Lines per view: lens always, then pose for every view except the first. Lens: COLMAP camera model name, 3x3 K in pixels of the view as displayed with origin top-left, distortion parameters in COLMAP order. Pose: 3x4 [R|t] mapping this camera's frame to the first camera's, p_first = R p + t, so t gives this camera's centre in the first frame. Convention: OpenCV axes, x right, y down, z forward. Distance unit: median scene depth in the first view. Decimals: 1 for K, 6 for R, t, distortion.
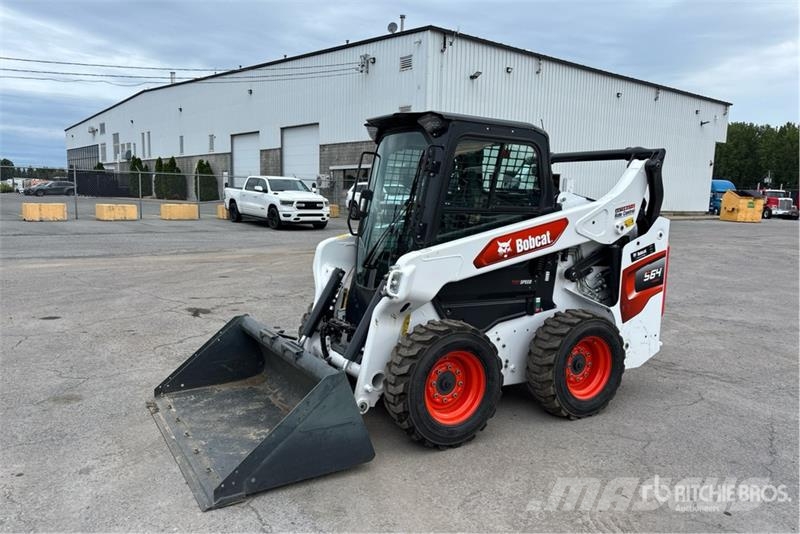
lens RADIAL K [[601.6, 0, 399.8], [0, 601.6, 268.0], [0, 0, 1]] dist [0.046844, -0.040562]
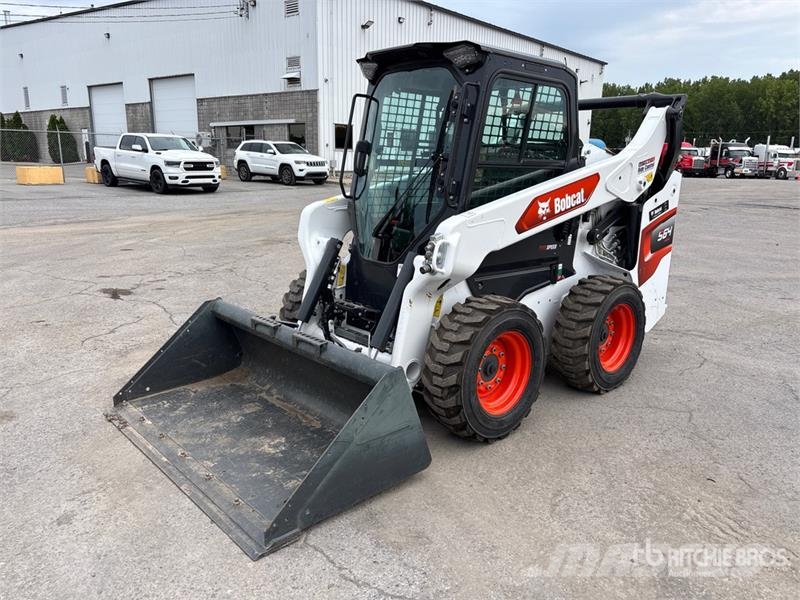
lens RADIAL K [[604.8, 0, 396.4], [0, 604.8, 296.3], [0, 0, 1]] dist [0.028165, -0.019439]
pose [[0.981466, -0.049657, 0.185092, -0.173281], [0.029388, 0.993421, 0.110685, -0.009607], [-0.189371, -0.103194, 0.976468, 0.153422]]
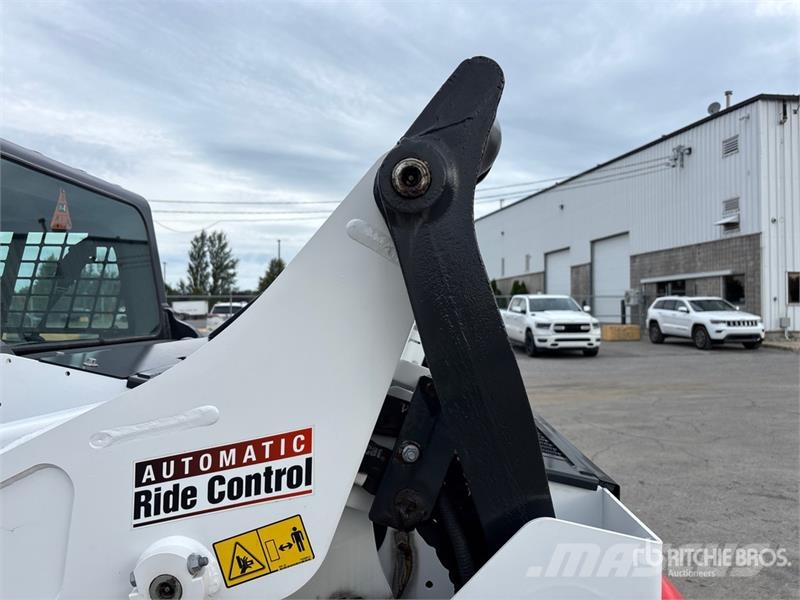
lens RADIAL K [[604.8, 0, 401.5], [0, 604.8, 299.5], [0, 0, 1]] dist [0.028165, -0.019439]
pose [[0.840005, -0.035060, -0.541445, 0.489800], [-0.042631, 0.990560, -0.130280, -0.118485], [0.540901, 0.132518, 0.830581, 0.865528]]
